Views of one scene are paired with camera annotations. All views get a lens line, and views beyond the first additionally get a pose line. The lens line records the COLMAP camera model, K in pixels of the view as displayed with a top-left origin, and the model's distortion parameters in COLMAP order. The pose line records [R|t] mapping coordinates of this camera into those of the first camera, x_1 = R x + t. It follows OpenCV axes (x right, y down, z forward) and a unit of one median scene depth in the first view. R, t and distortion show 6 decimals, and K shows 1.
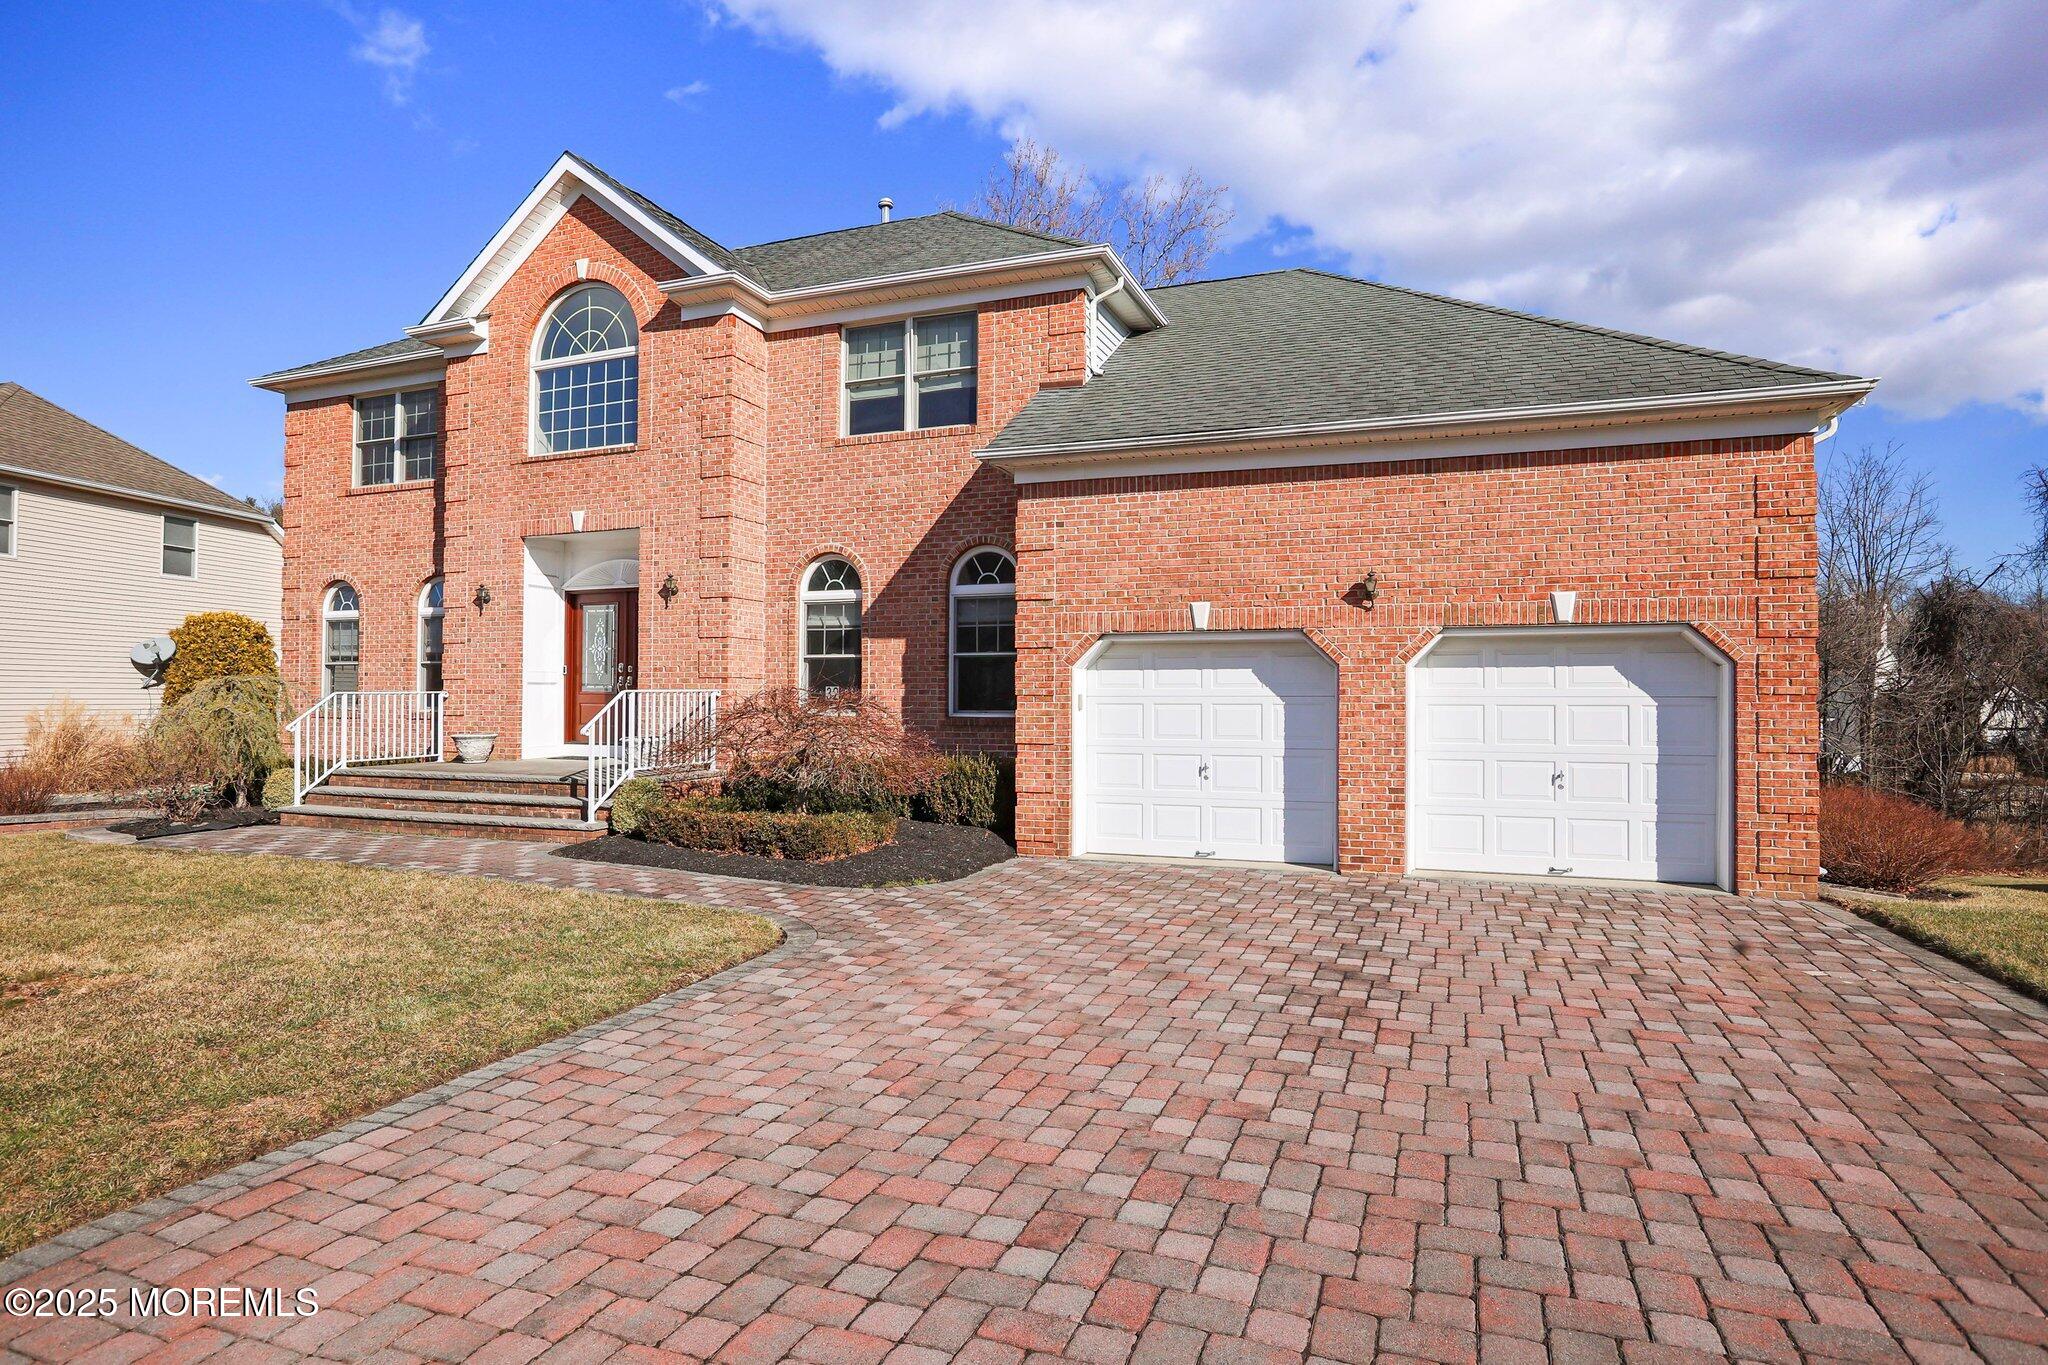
lens RADIAL K [[1095.6, 0, 1025.8], [0, 1095.6, 672.6], [0, 0, 1]] dist [-0.023406, 0.002070]
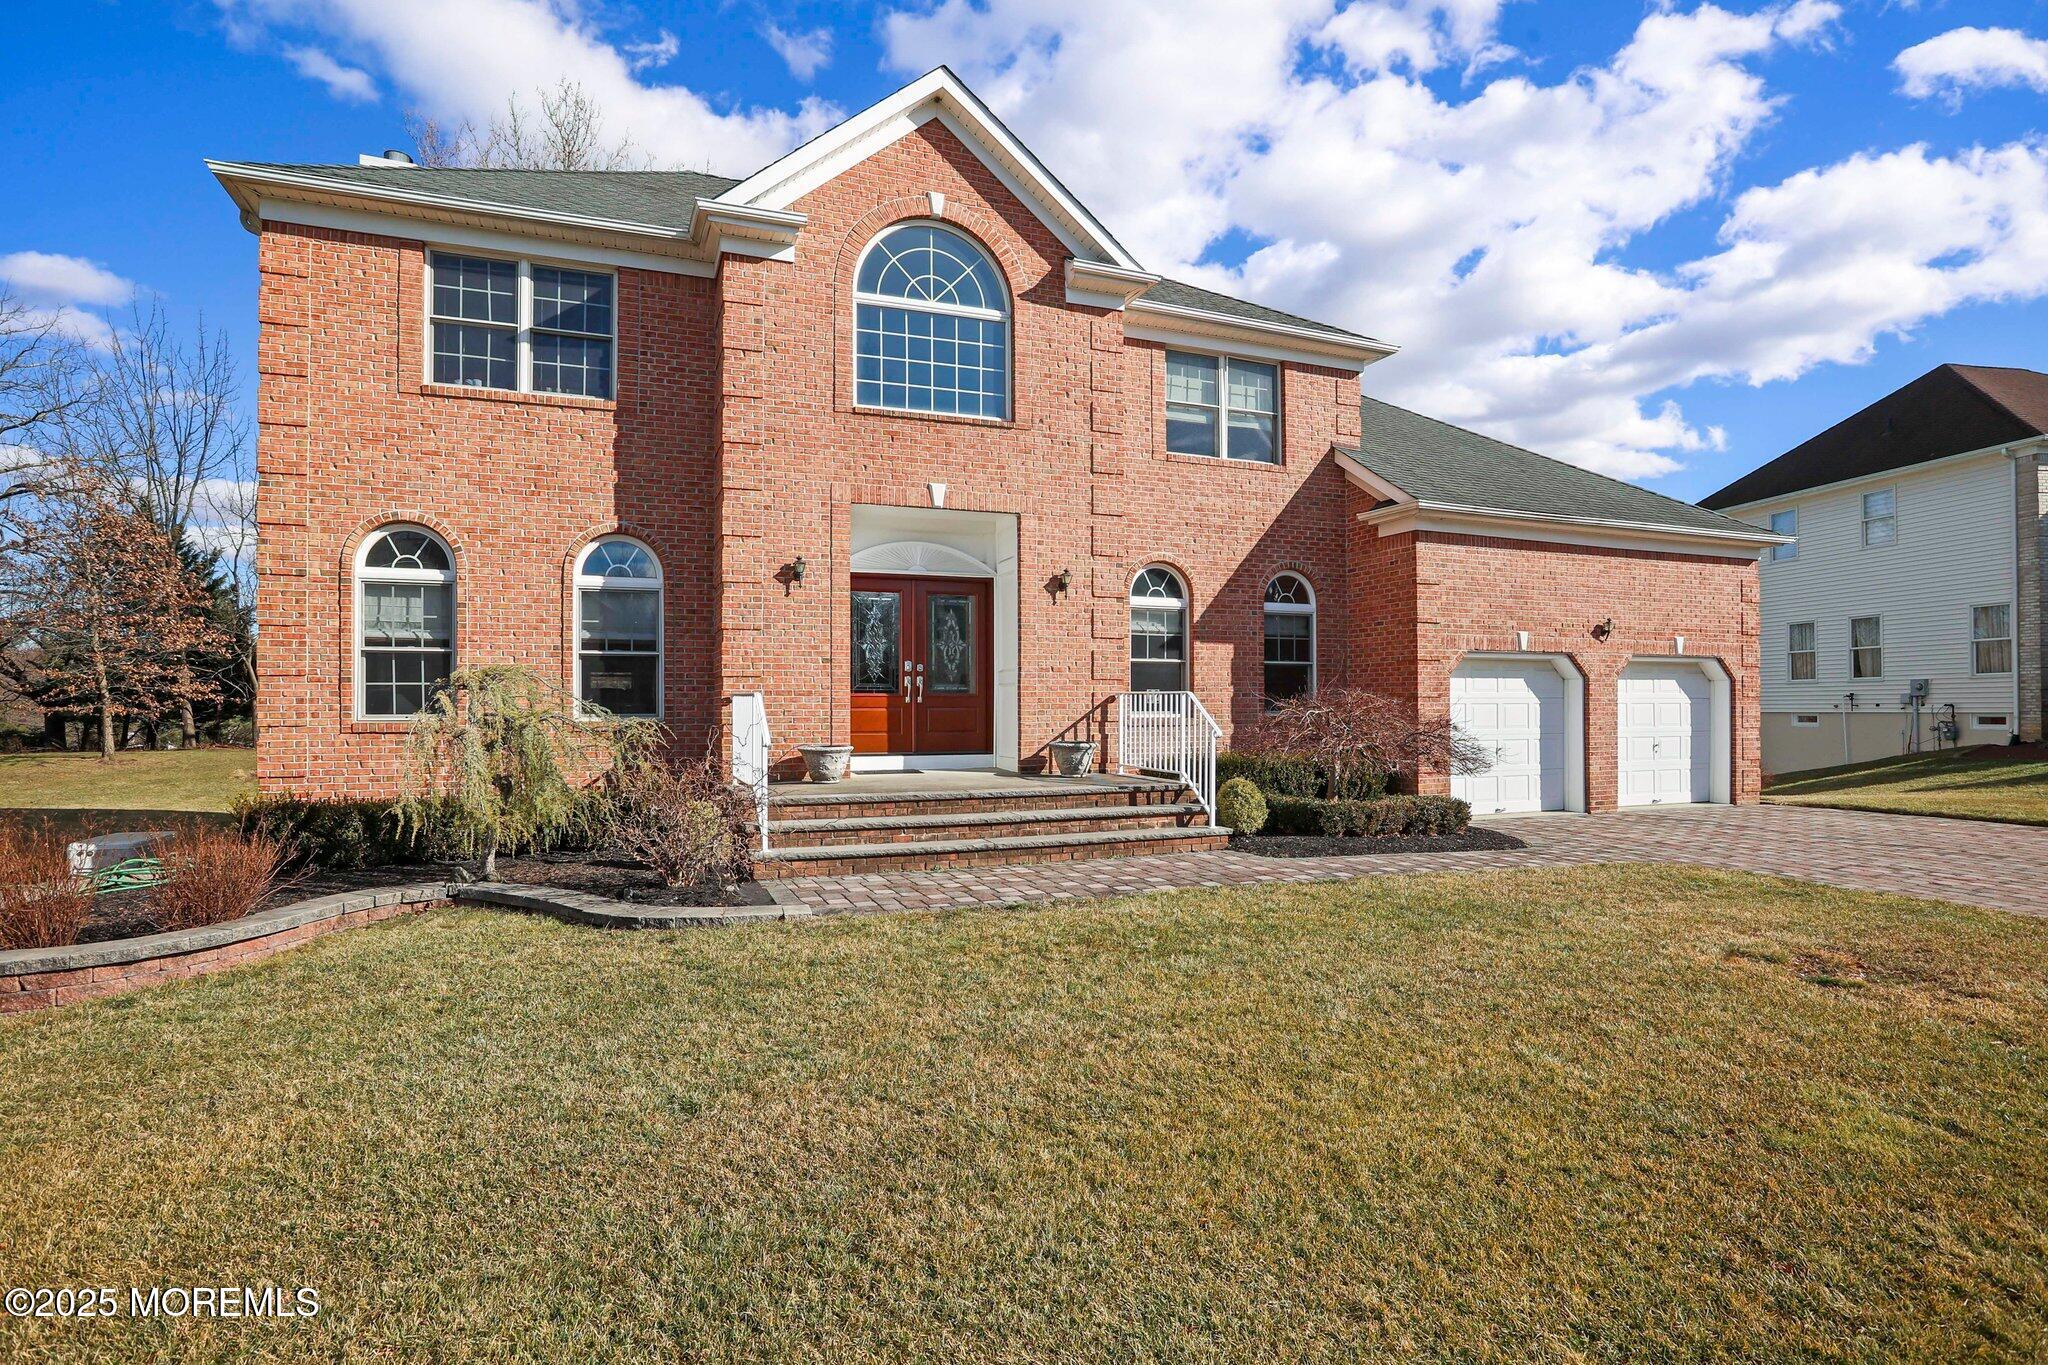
lens RADIAL K [[1031.3, 0, 1023.2], [0, 1031.3, 697.5], [0, 0, 1]] dist [-0.032814, 0.007585]
pose [[0.737710, 0.000696, 0.675117, -0.935073], [-0.013720, 0.999808, 0.013962, 0.008661], [-0.674978, -0.019563, 0.737578, 0.358414]]
